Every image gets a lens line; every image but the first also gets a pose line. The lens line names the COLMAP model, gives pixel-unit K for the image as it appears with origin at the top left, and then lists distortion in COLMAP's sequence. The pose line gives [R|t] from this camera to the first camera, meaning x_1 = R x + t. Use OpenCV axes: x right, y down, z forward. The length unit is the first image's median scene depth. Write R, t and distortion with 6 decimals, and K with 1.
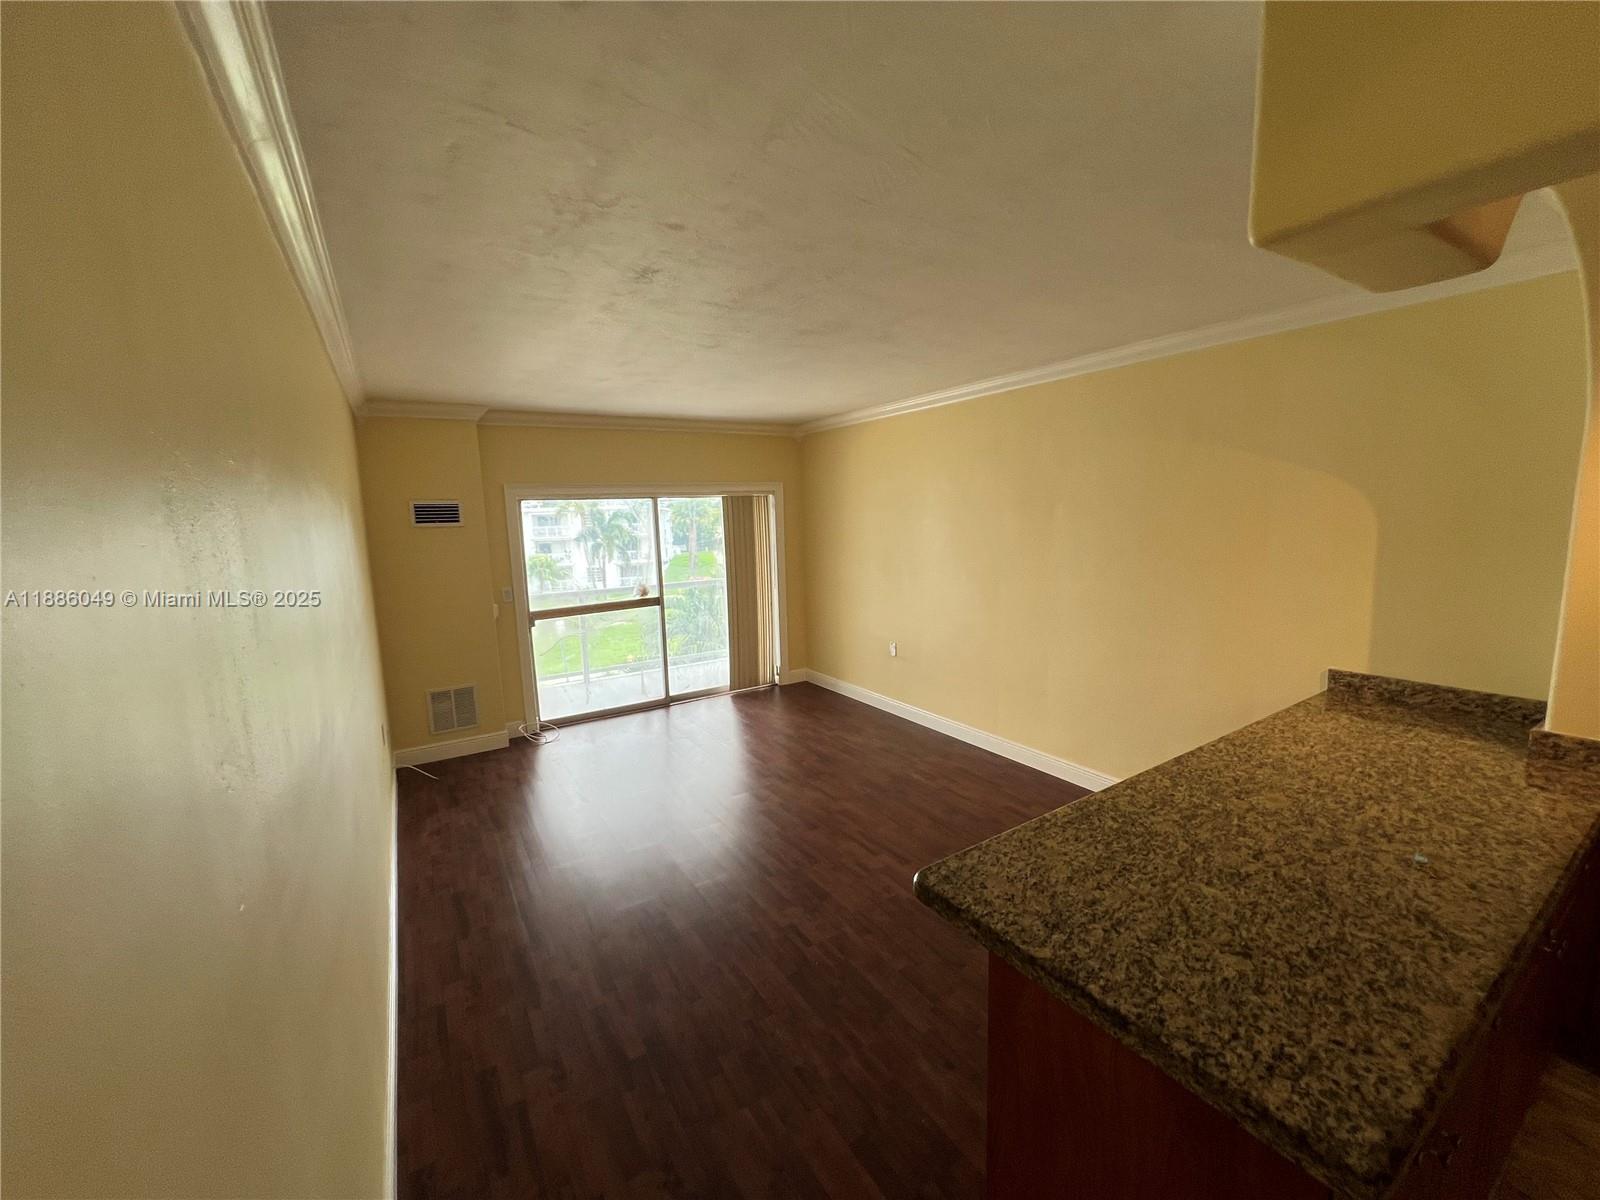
lens RADIAL K [[638.1, 0, 799.8], [0, 638.1, 602.9], [0, 0, 1]] dist [-0.003092, 0.000900]
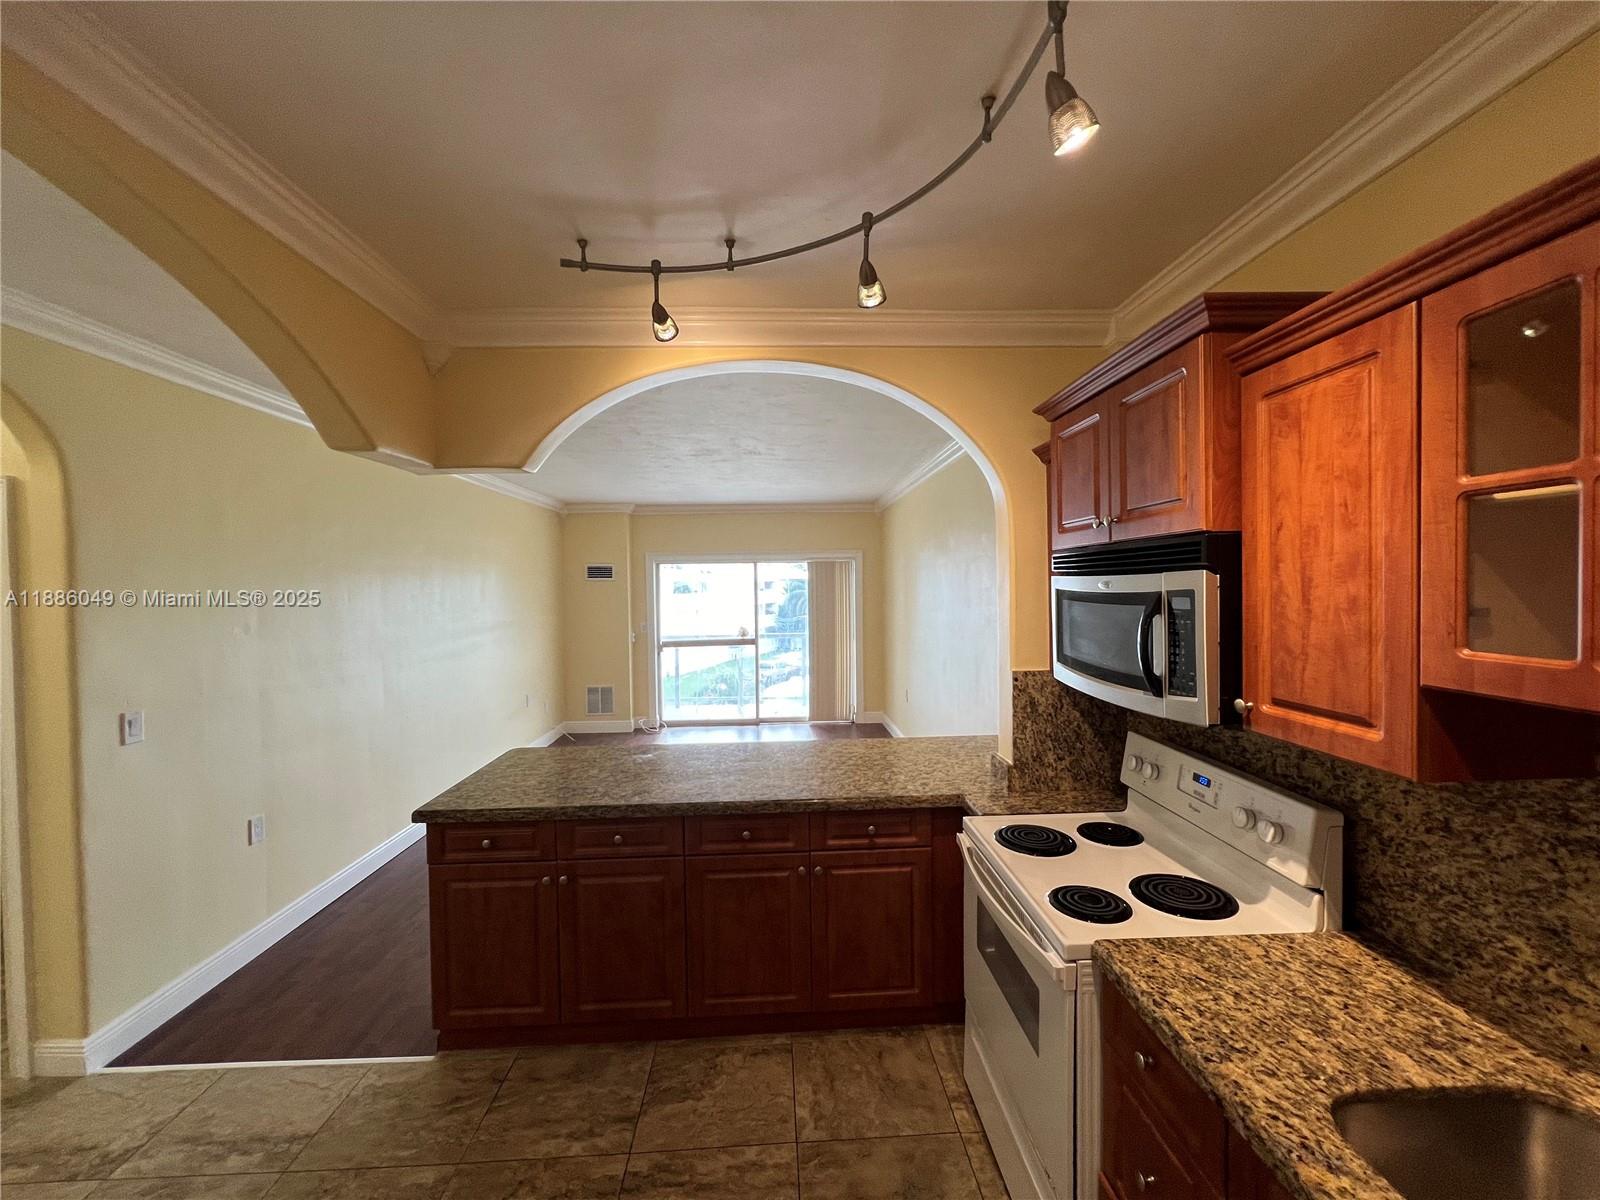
lens RADIAL K [[638.1, 0, 801.6], [0, 638.1, 596.4], [0, 0, 1]] dist [-0.003092, 0.000900]
pose [[0.871974, 0.027920, -0.488755, 0.610180], [-0.082507, 0.992472, -0.090505, 0.019382], [0.482549, 0.119243, 0.867714, -0.111328]]
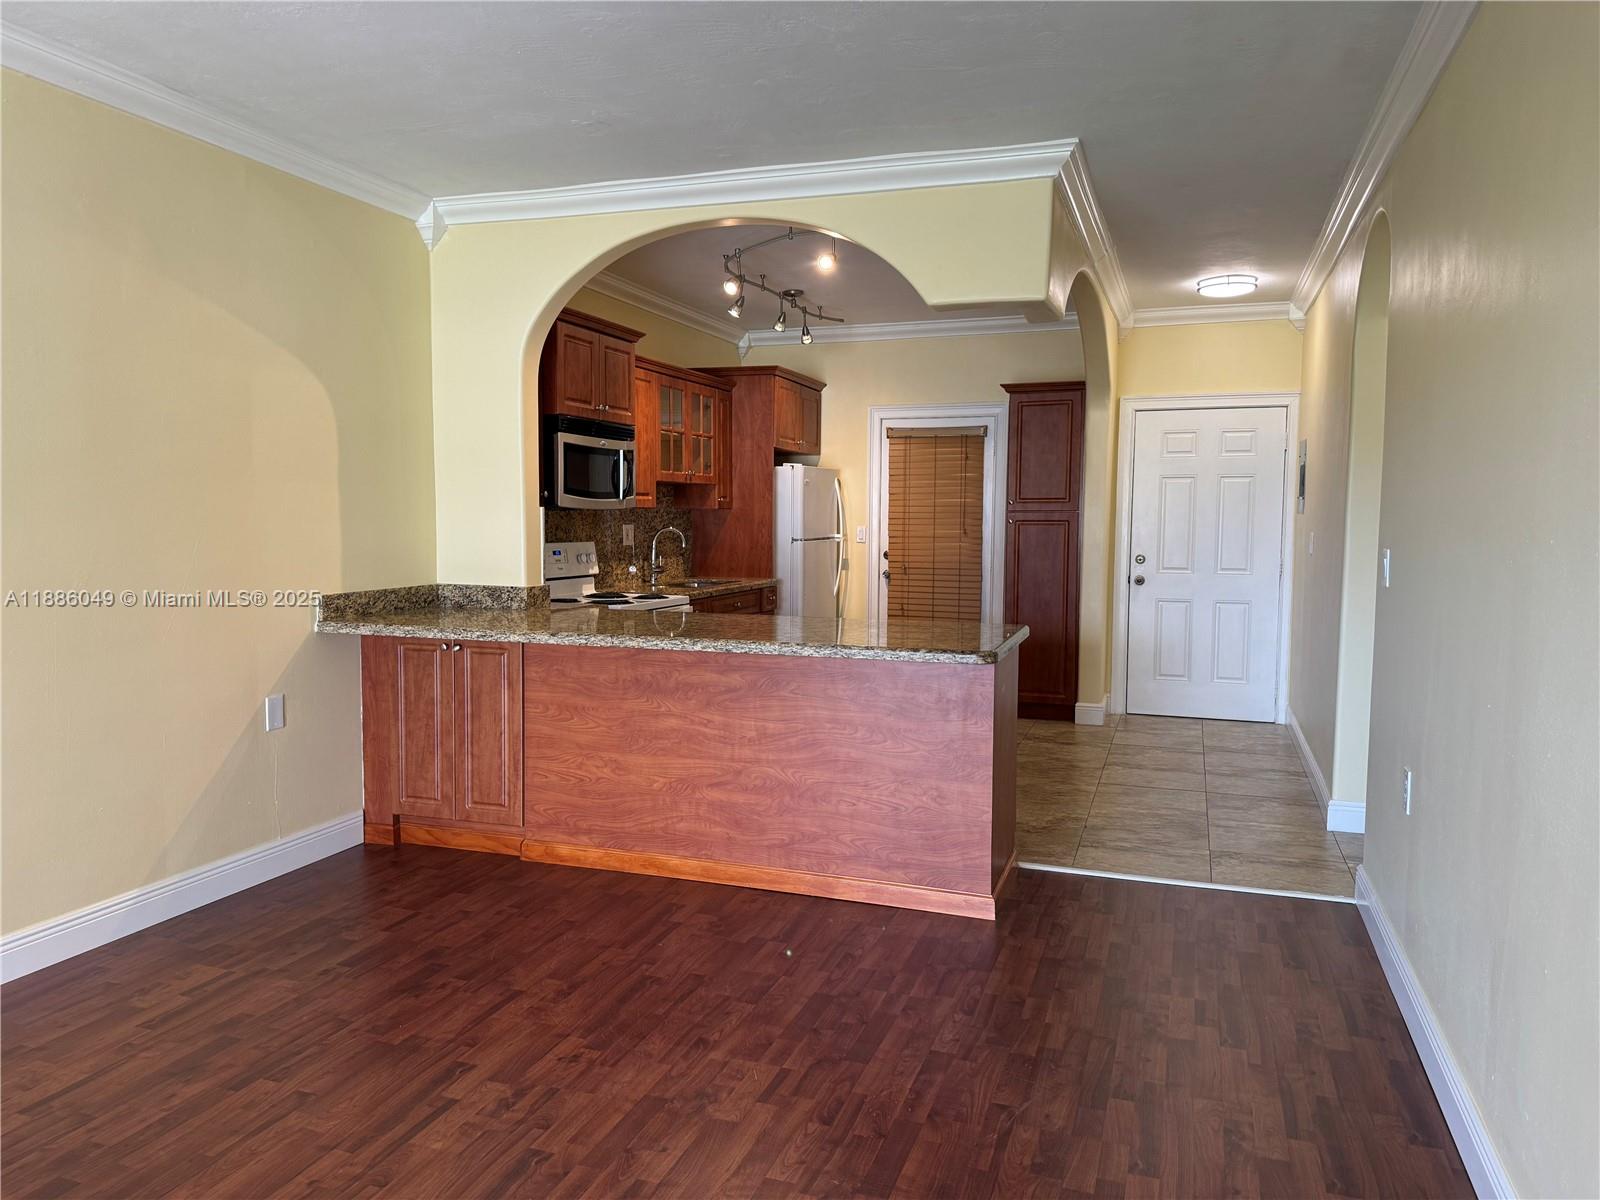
lens RADIAL K [[1106.0, 0, 796.1], [0, 1106.0, 597.4], [0, 0, 1]] dist [0.085754, 0.000072]
pose [[-0.622876, -0.034065, 0.781578, -0.424171], [0.121654, 0.982681, 0.139782, -0.014375], [-0.772804, 0.182149, -0.607944, 0.843655]]
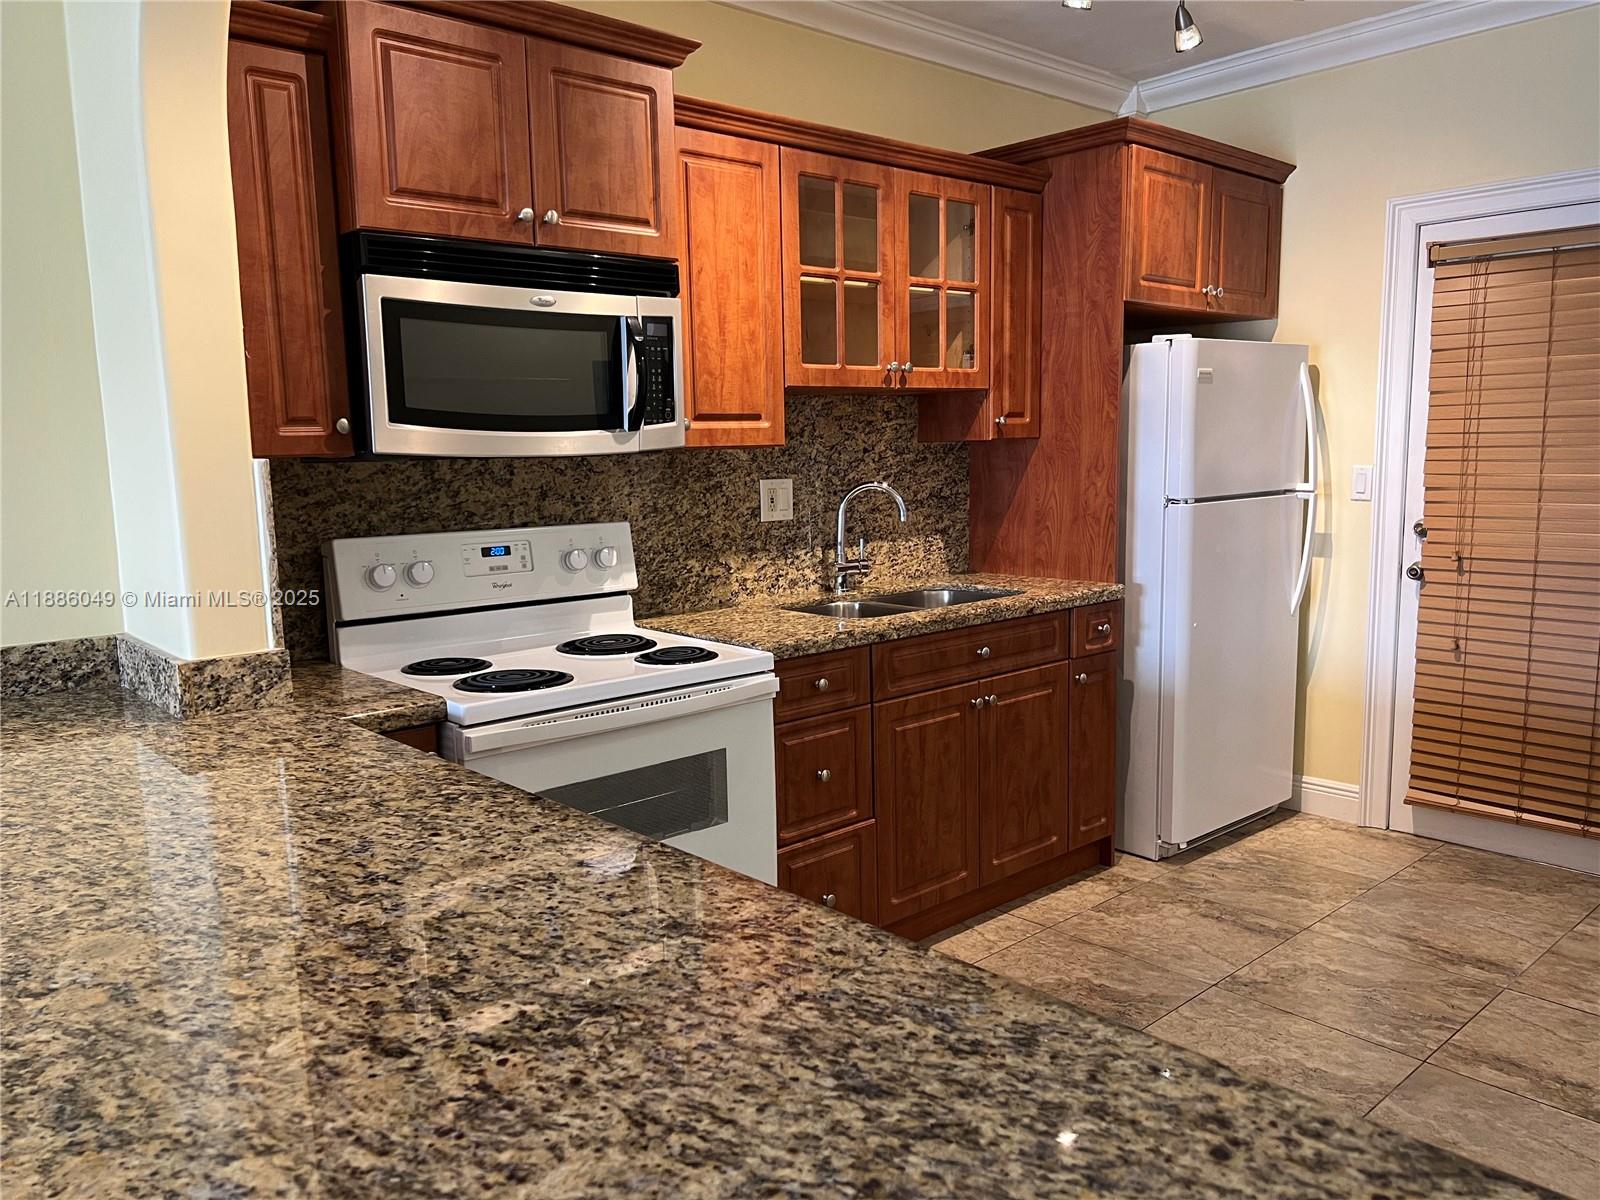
lens RADIAL K [[1198.4, 0, 801.1], [0, 1198.4, 602.8], [0, 0, 1]] dist [0.053512, -0.058070]
pose [[-0.174163, -0.099181, 0.979709, 0.038946], [0.163468, 0.978198, 0.128088, 0.045412], [-0.971054, 0.182459, -0.154153, 0.276895]]
